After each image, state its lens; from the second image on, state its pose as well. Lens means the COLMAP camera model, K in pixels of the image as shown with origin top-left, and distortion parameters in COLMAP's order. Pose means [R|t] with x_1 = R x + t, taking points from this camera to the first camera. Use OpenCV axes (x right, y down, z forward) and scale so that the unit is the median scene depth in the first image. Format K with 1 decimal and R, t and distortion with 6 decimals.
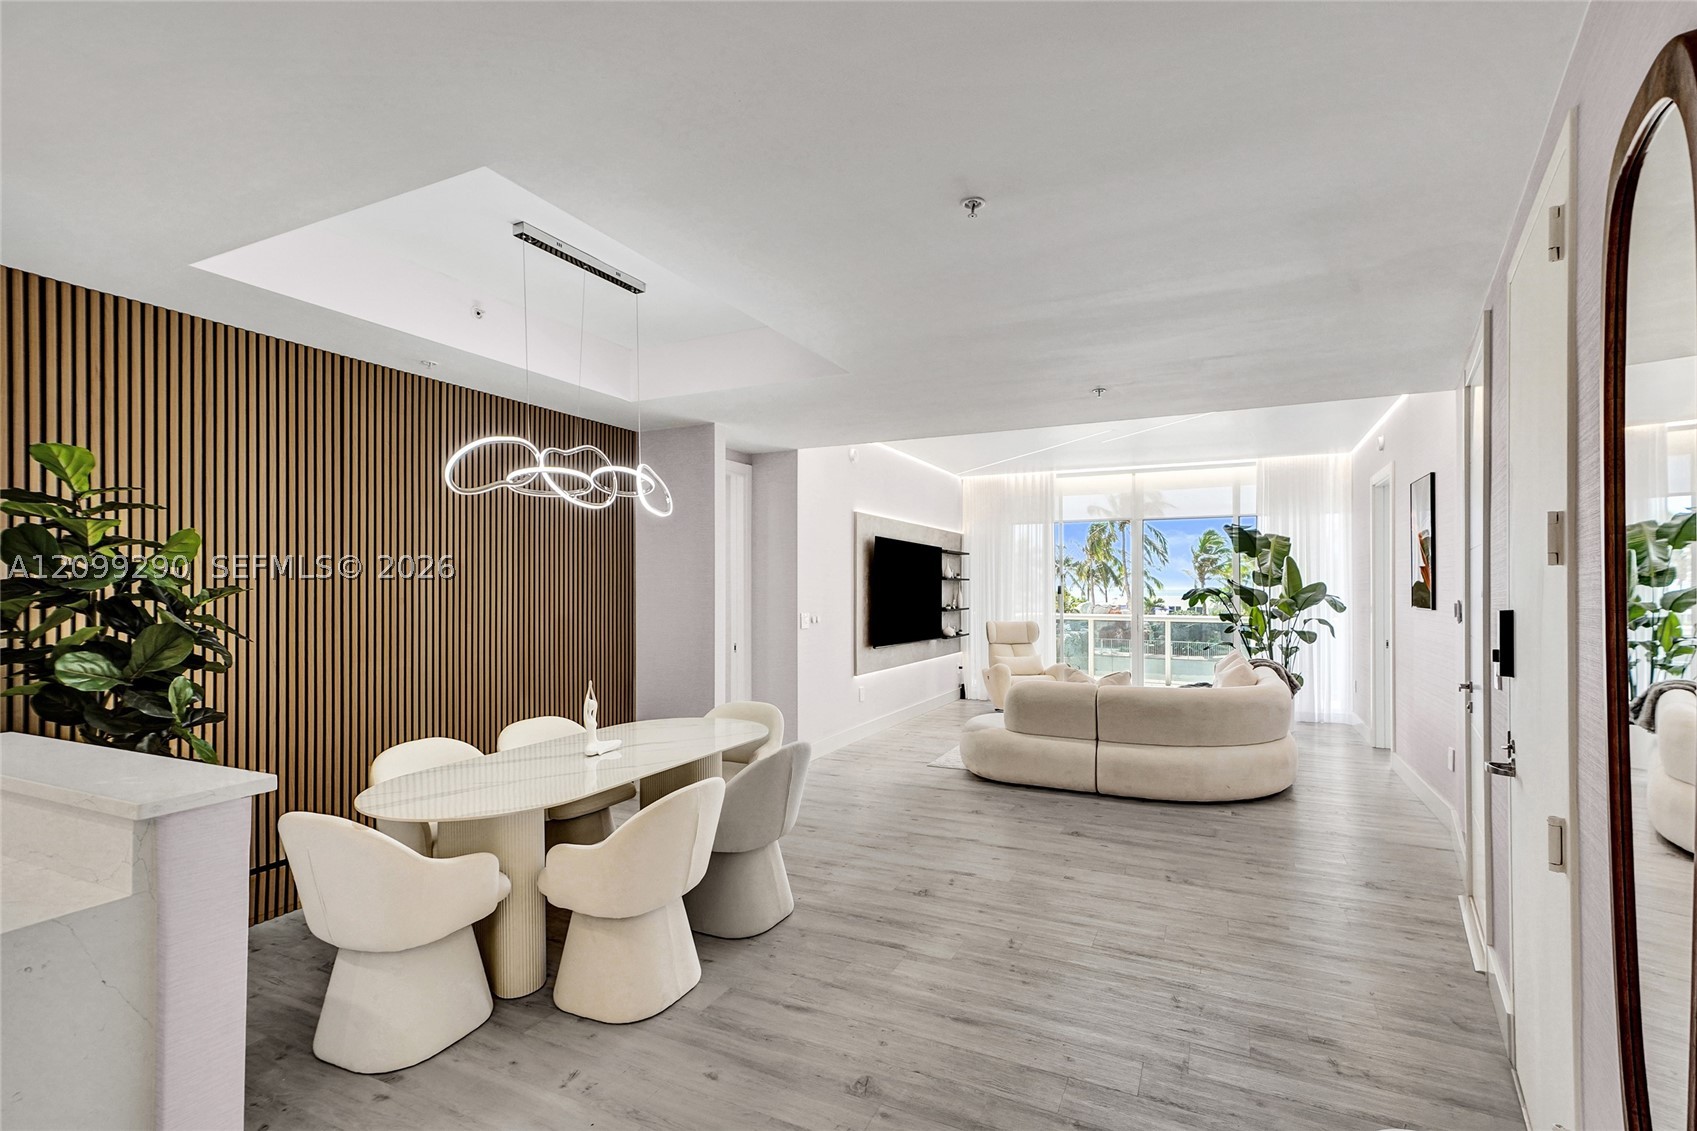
lens RADIAL K [[763.7, 0, 853.2], [0, 763.7, 597.9], [0, 0, 1]] dist [0.002644, 0.000605]
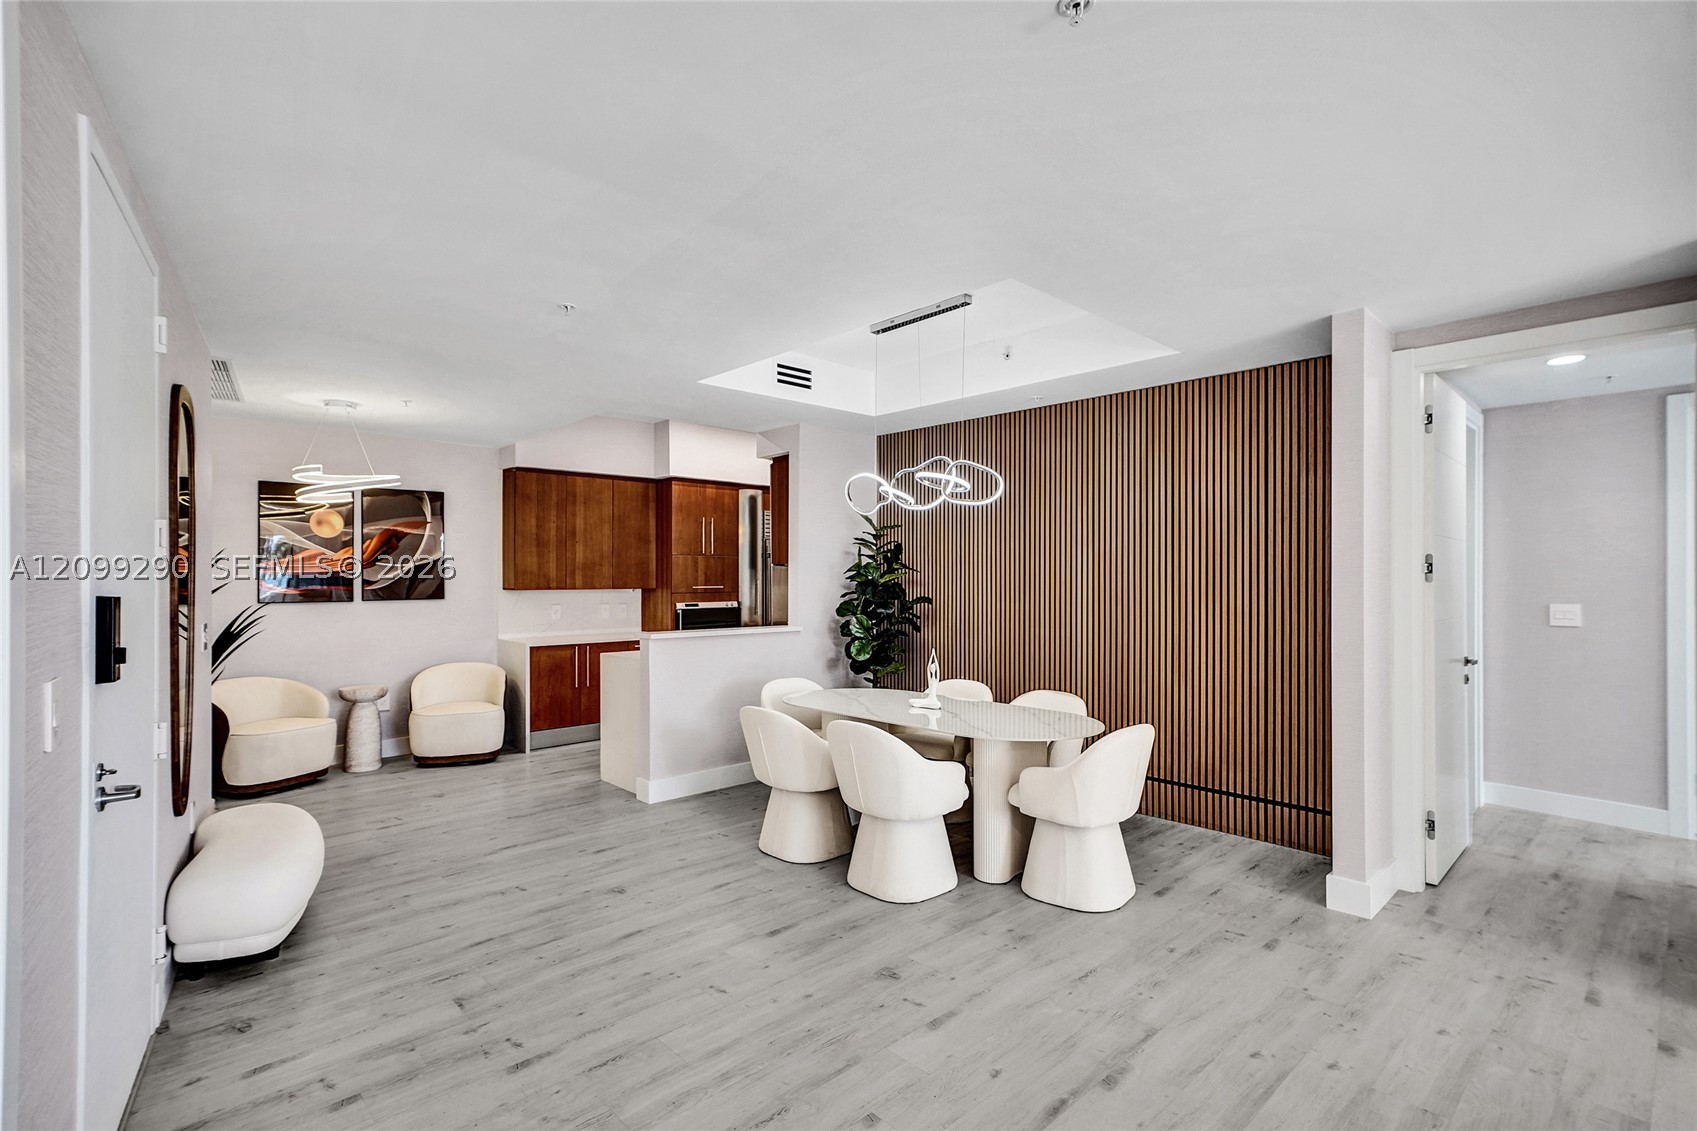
lens RADIAL K [[794.1, 0, 849.5], [0, 794.1, 576.5], [0, 0, 1]] dist [-0.002307, 0.007228]
pose [[-0.352197, 0.000119, -0.935926, 1.138254], [-0.013168, 0.999900, 0.005083, -0.014088], [0.935833, 0.014115, -0.352160, 1.672714]]
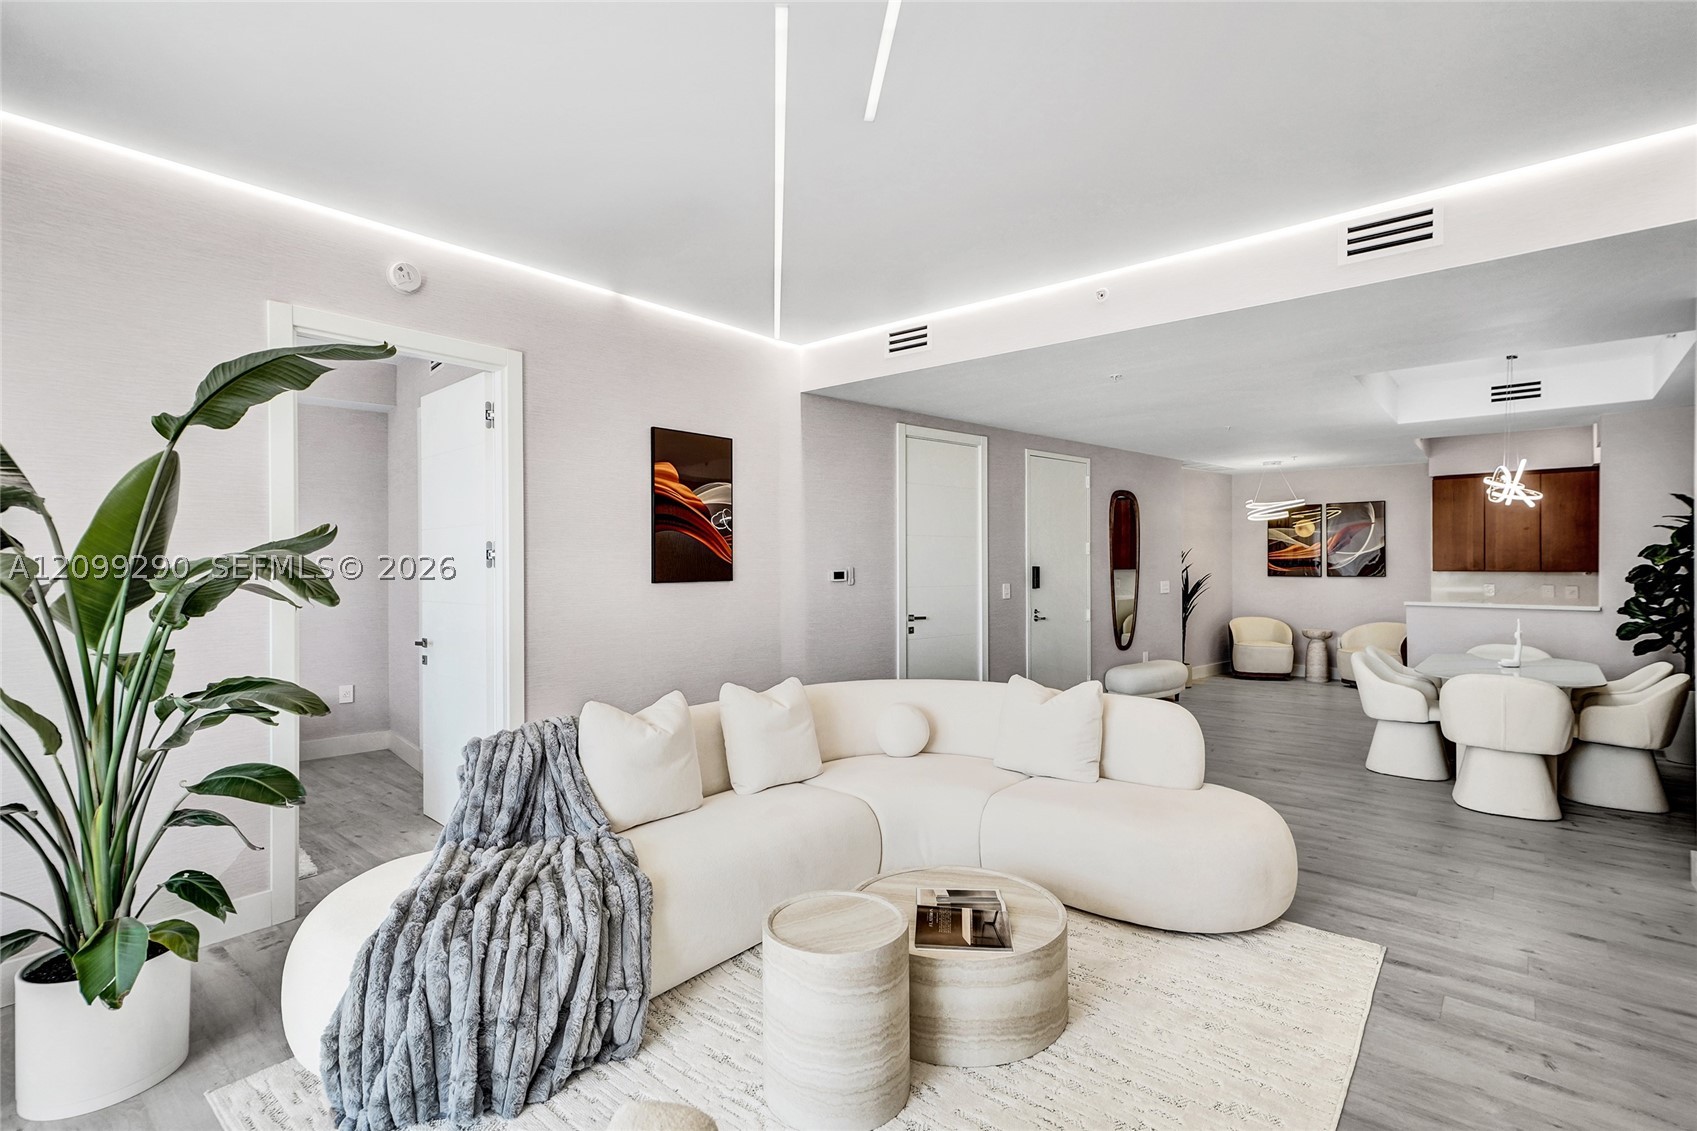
lens RADIAL K [[794.1, 0, 849.5], [0, 794.1, 576.5], [0, 0, 1]] dist [-0.002307, 0.007228]
pose [[-0.969171, -0.000202, 0.246388, 0.676989], [0.007341, 0.999532, 0.029694, -0.036732], [-0.246279, 0.030588, -0.968716, 3.575140]]
